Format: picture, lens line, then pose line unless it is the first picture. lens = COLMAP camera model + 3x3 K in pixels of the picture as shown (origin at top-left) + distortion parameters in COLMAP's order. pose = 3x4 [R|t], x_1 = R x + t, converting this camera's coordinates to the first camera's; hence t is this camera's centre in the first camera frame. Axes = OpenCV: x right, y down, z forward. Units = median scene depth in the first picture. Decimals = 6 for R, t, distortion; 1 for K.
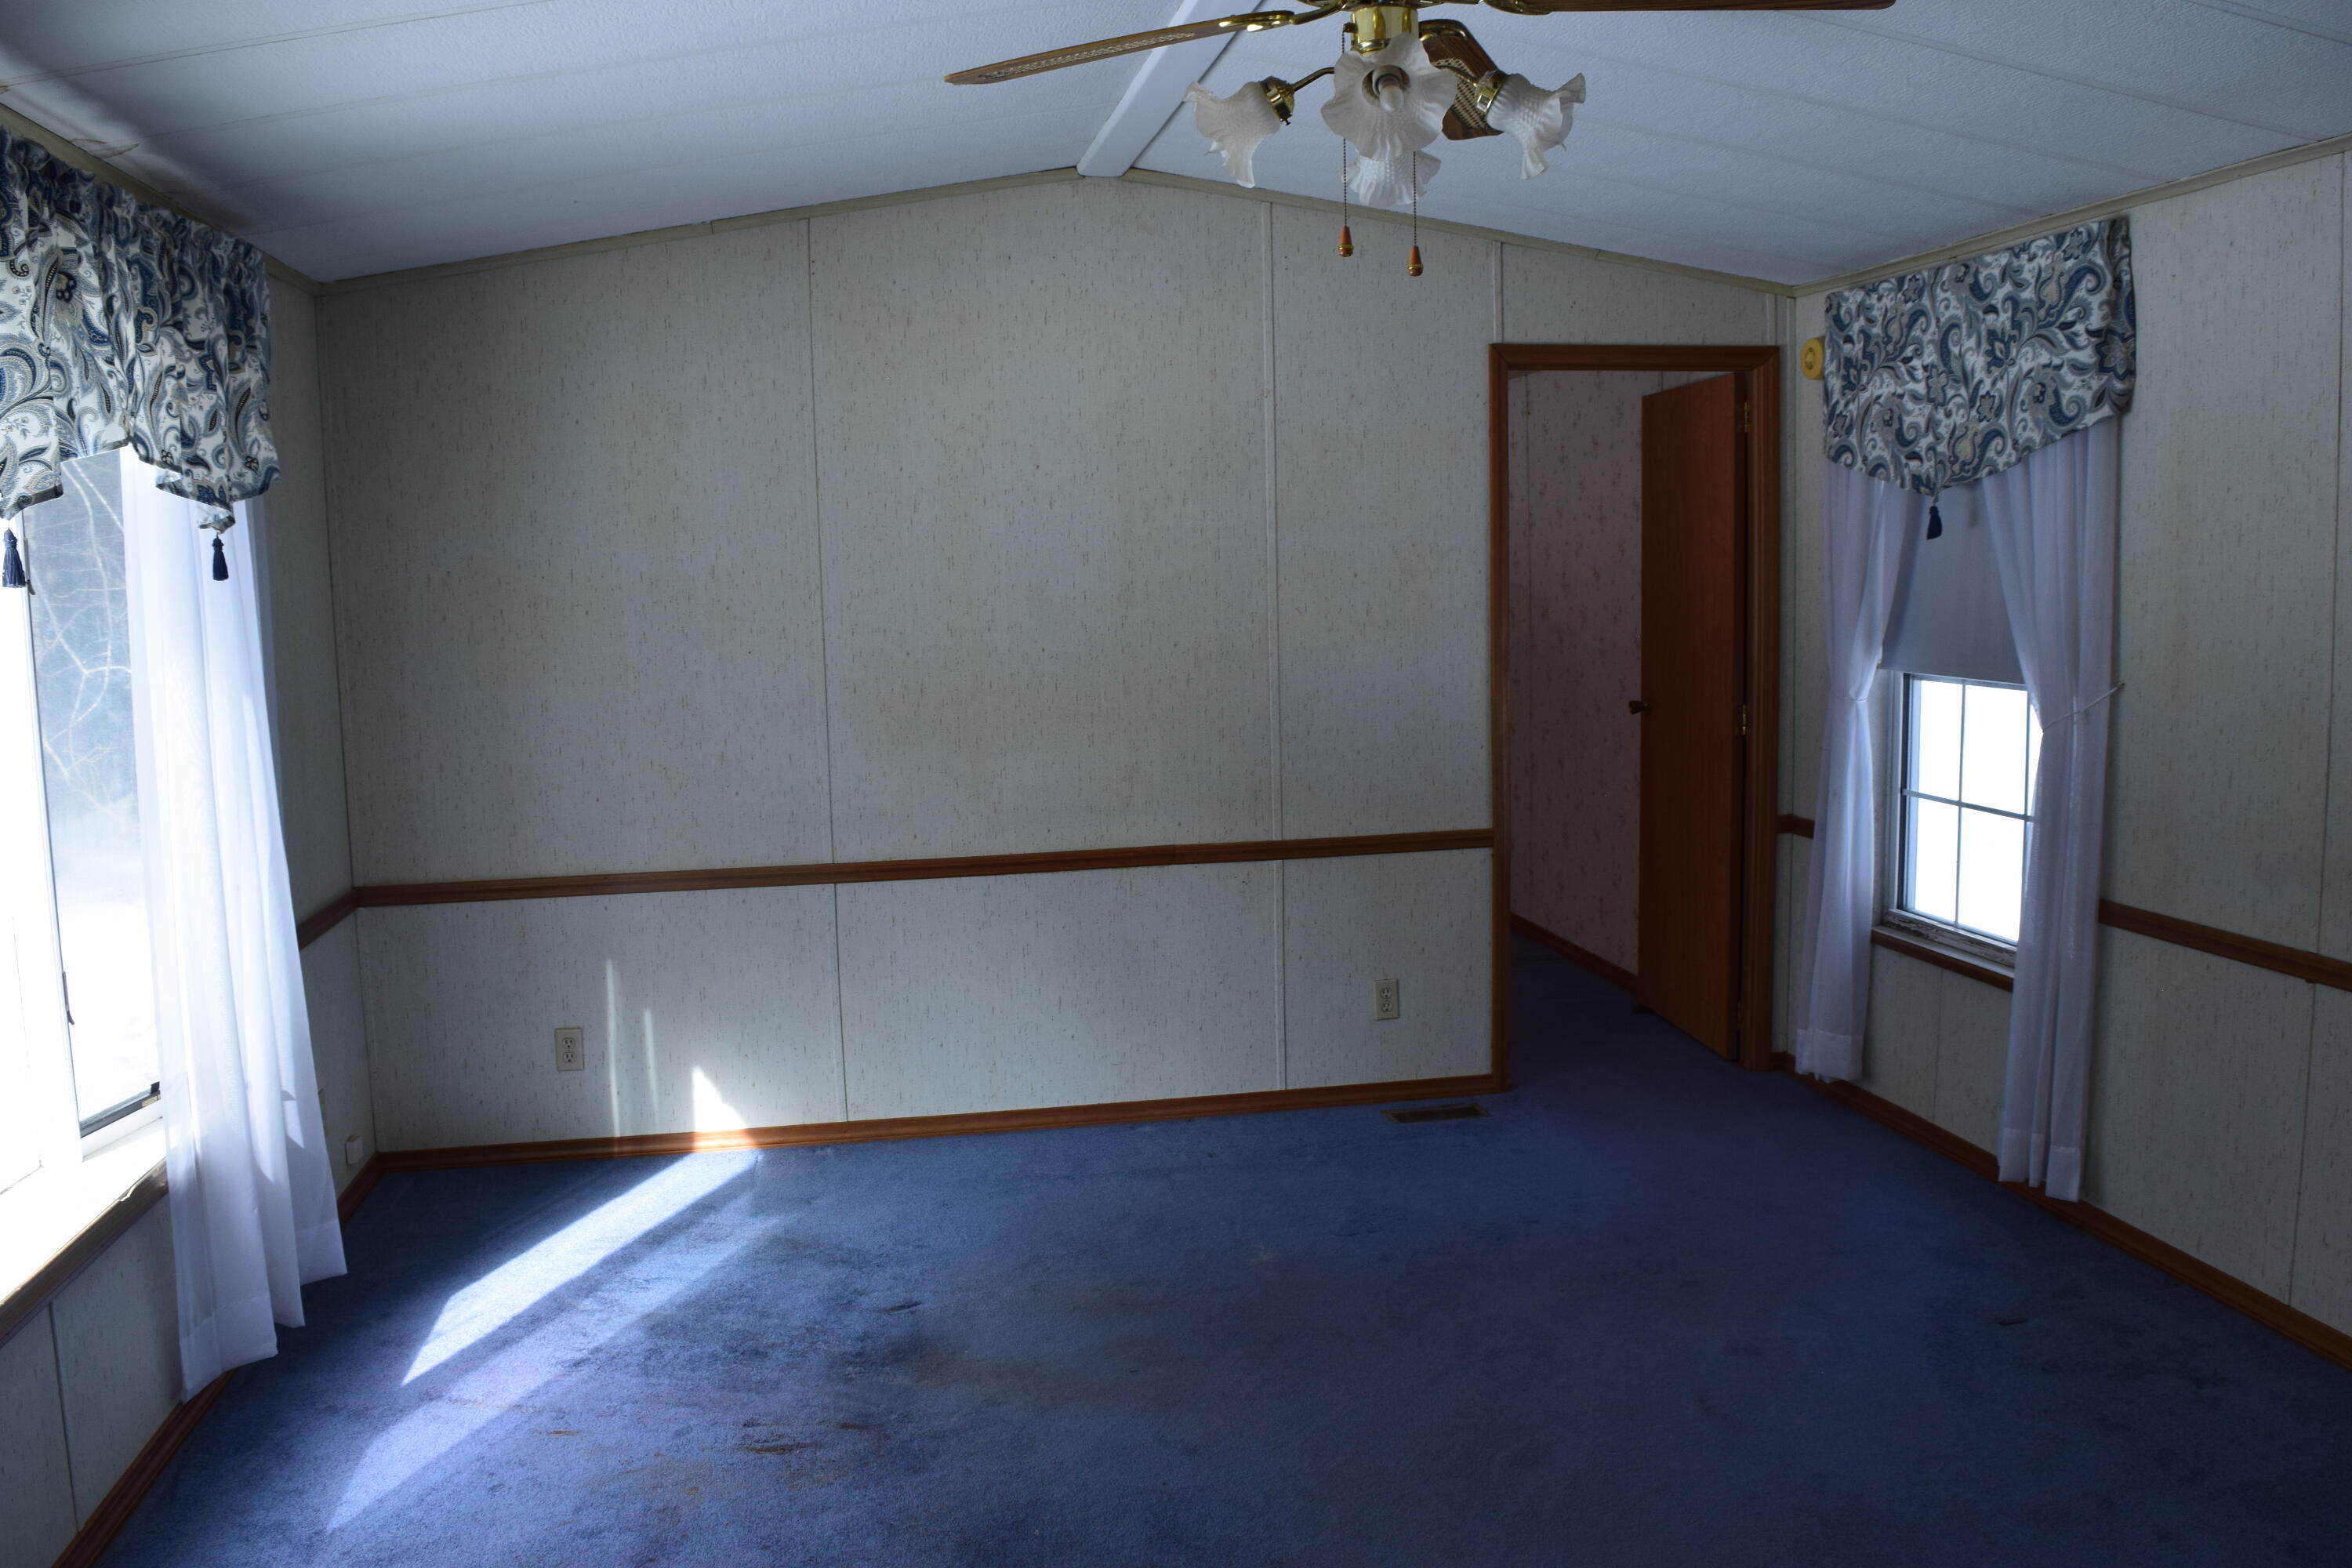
lens RADIAL K [[1845.0, 0, 1169.6], [0, 1845.0, 777.2], [0, 0, 1]] dist [-0.092939, 0.019948]
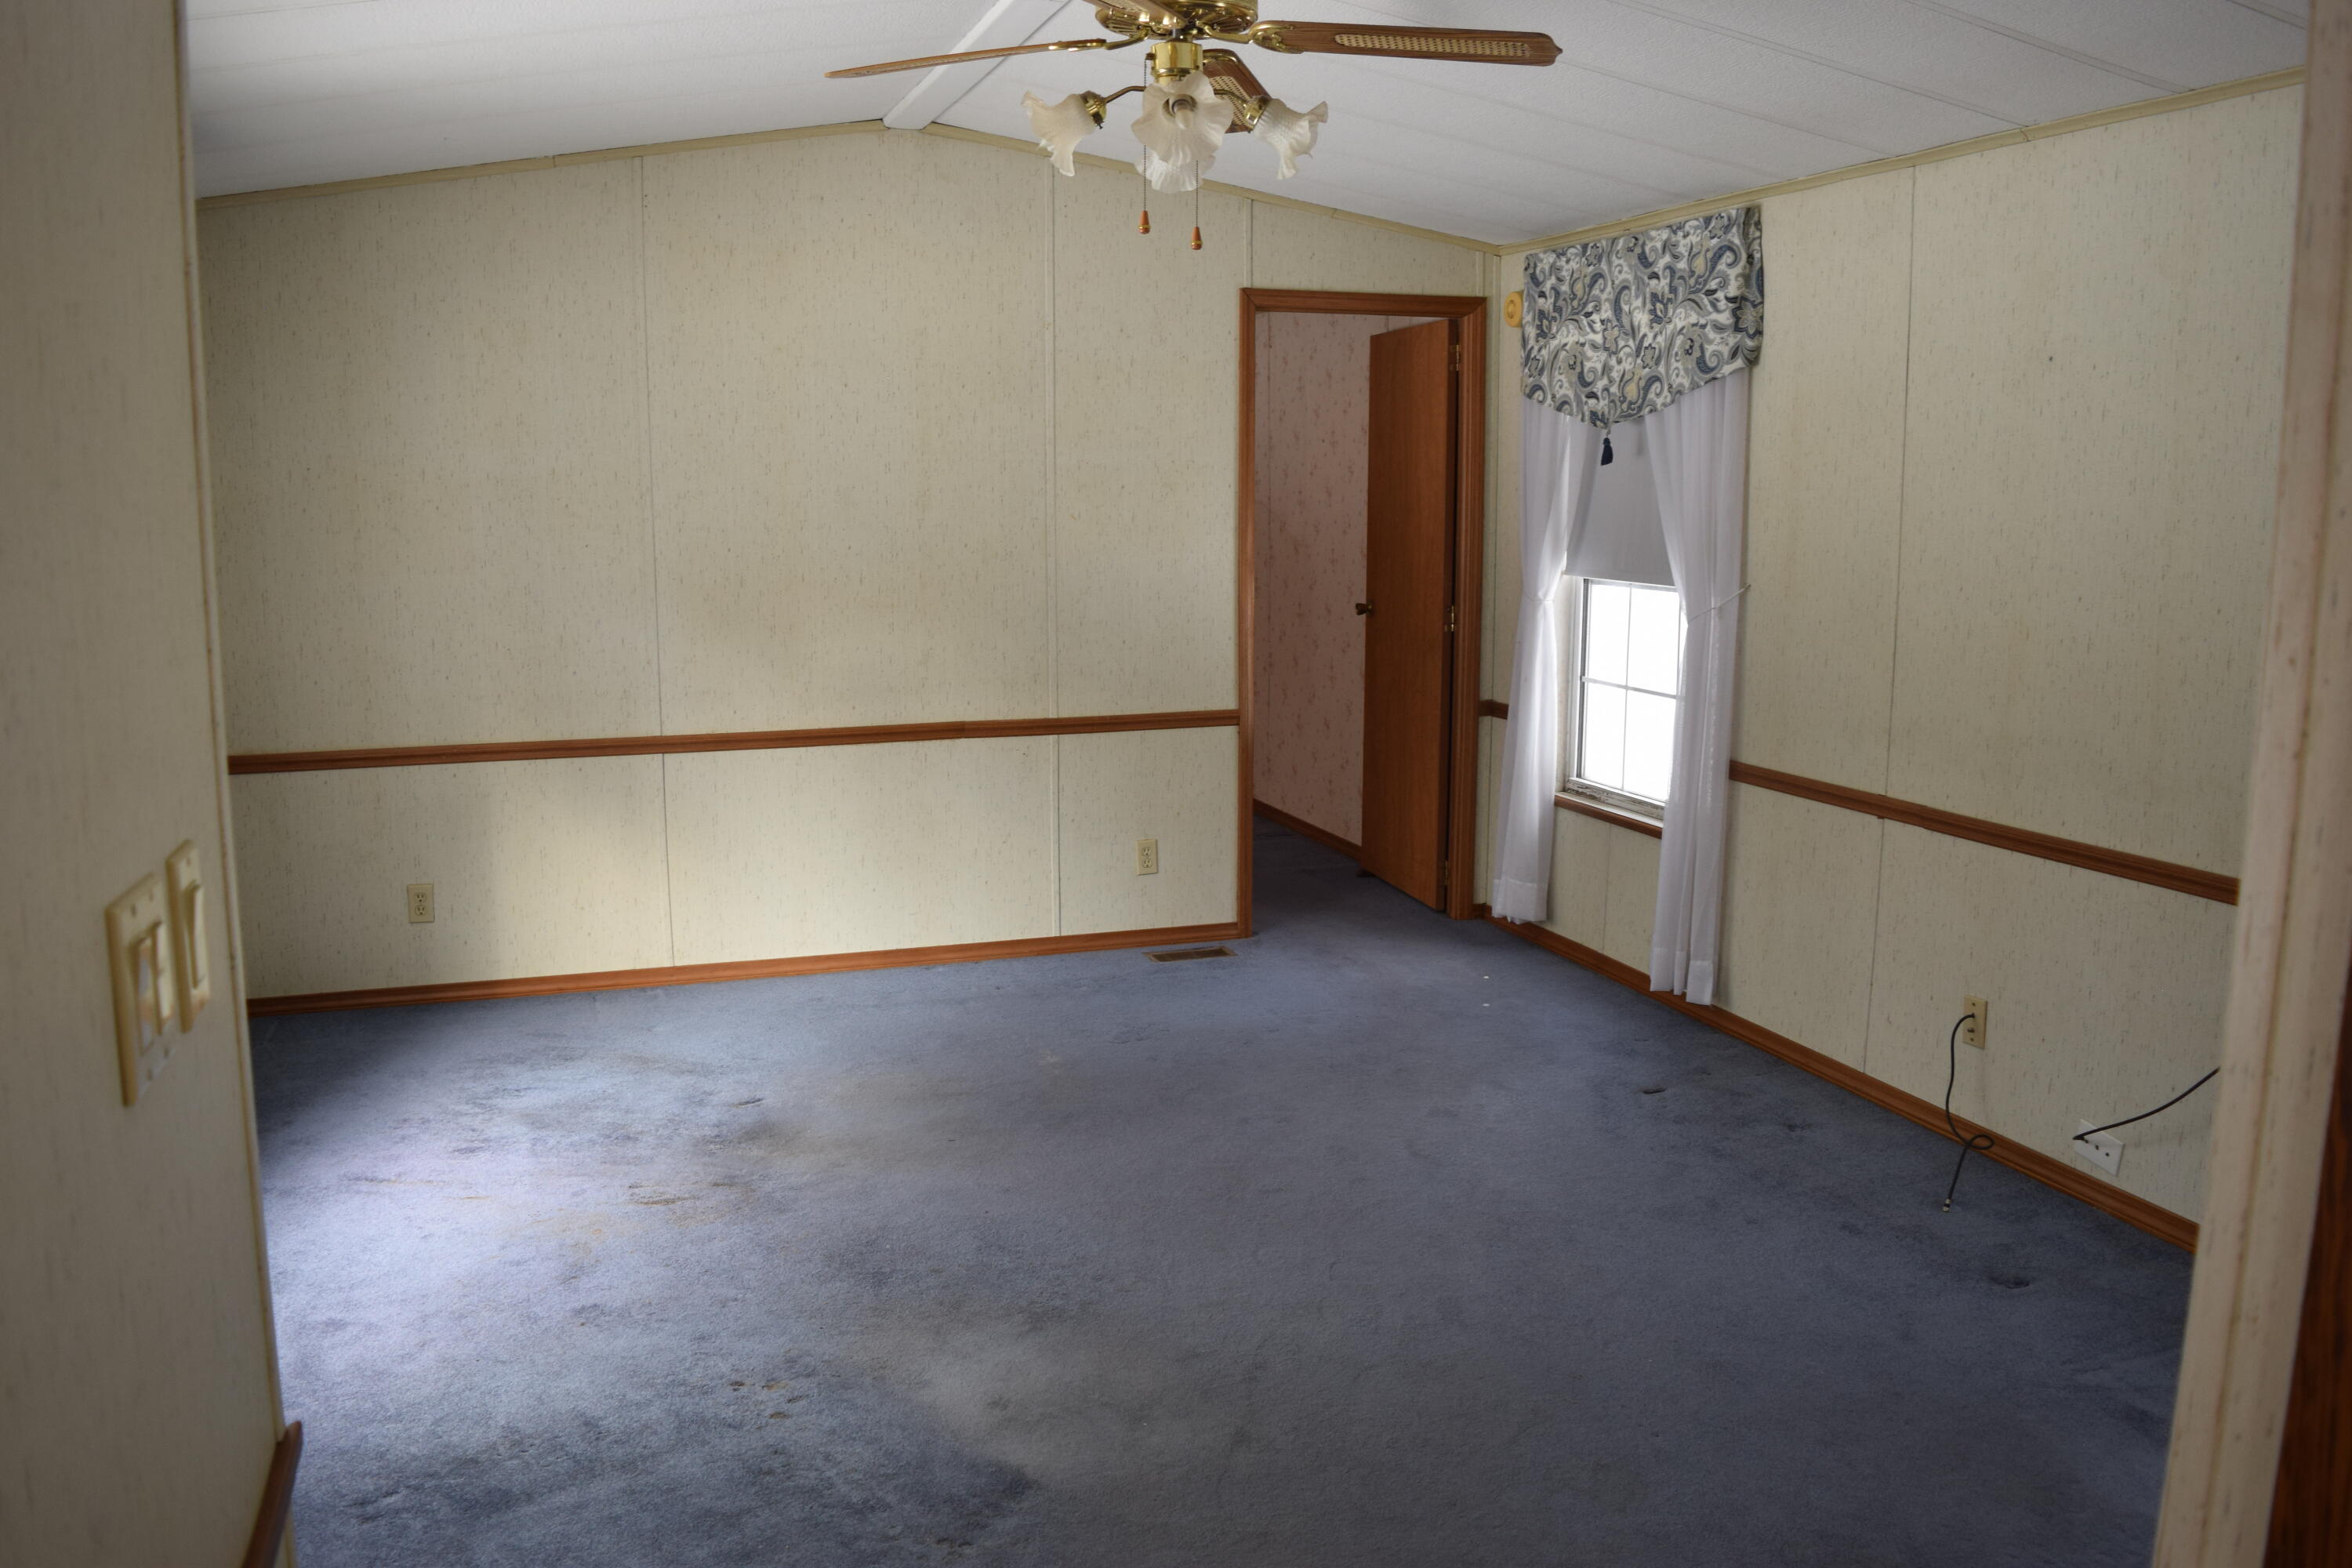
lens RADIAL K [[1845.0, 0, 1172.7], [0, 1845.0, 783.3], [0, 0, 1]] dist [-0.092939, 0.019948]
pose [[0.989354, -0.001492, 0.145519, -0.039590], [-0.005240, 0.998934, 0.045872, 0.024711], [-0.145433, -0.046147, 0.988291, -0.164629]]
